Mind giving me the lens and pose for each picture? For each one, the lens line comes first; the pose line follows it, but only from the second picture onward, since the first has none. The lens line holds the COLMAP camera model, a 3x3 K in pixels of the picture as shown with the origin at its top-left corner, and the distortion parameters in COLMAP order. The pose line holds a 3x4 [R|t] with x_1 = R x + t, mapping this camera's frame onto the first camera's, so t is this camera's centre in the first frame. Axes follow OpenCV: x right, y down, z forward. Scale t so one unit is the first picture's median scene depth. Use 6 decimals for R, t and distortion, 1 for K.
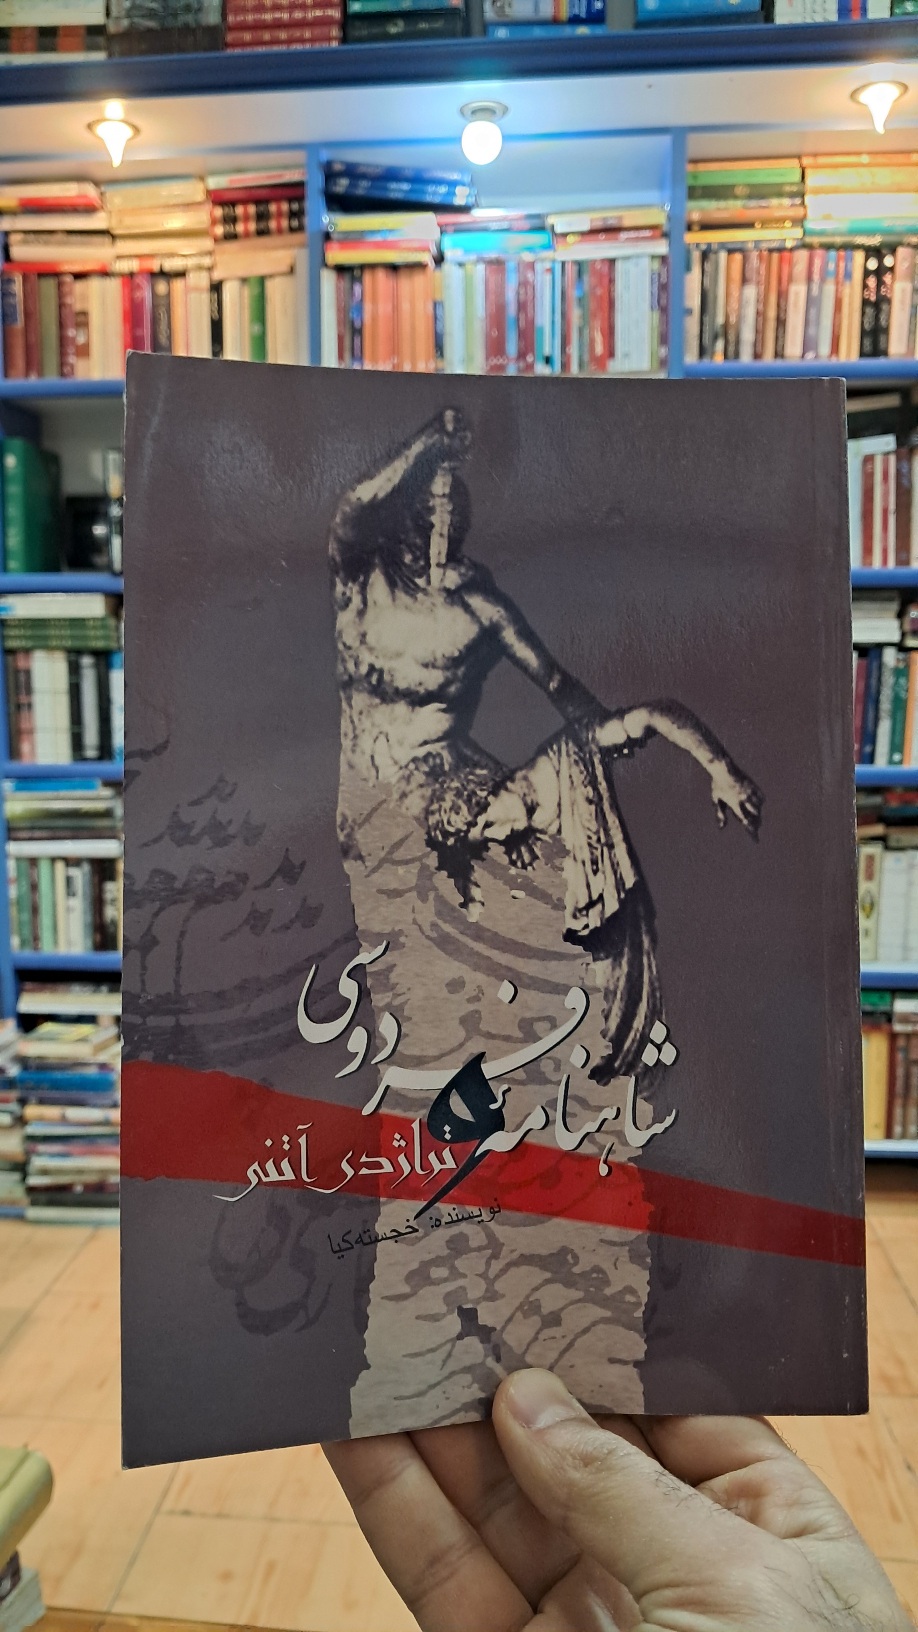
lens RADIAL K [[1217.4, 0, 461.3], [0, 1217.4, 733.0], [0, 0, 1]] dist [-0.003110, 0.001567]
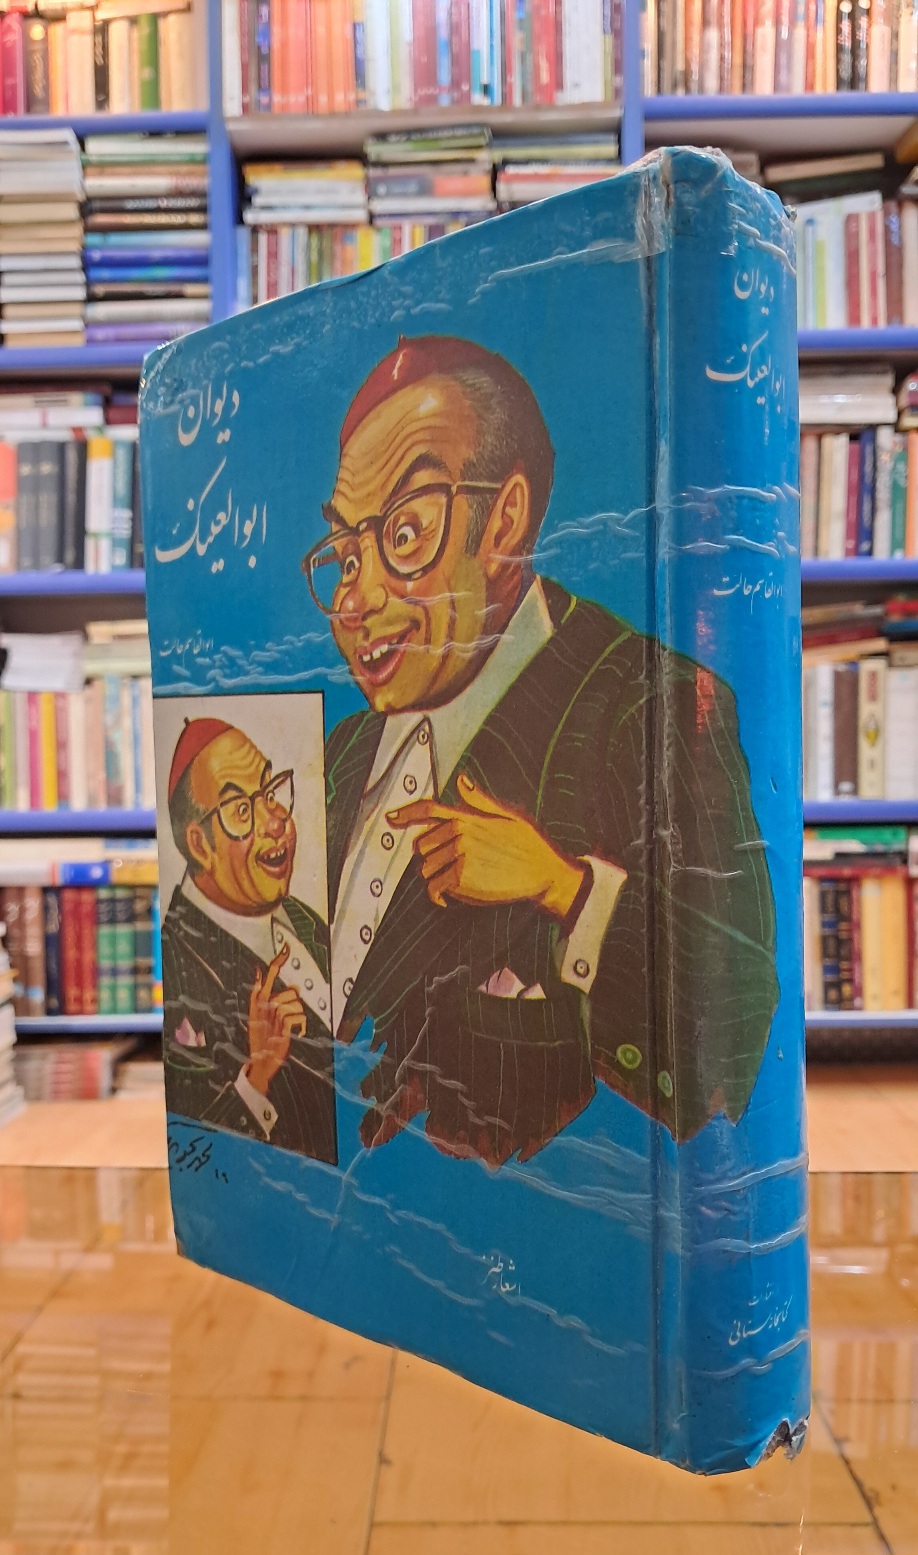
lens RADIAL K [[1185.9, 0, 474.5], [0, 1185.9, 792.2], [0, 0, 1]] dist [-0.013808, 0.009430]
pose [[0.997964, -0.013262, 0.062382, 0.003684], [0.018403, 0.996415, -0.082574, 0.254635], [-0.061063, 0.083554, 0.994631, 0.201513]]
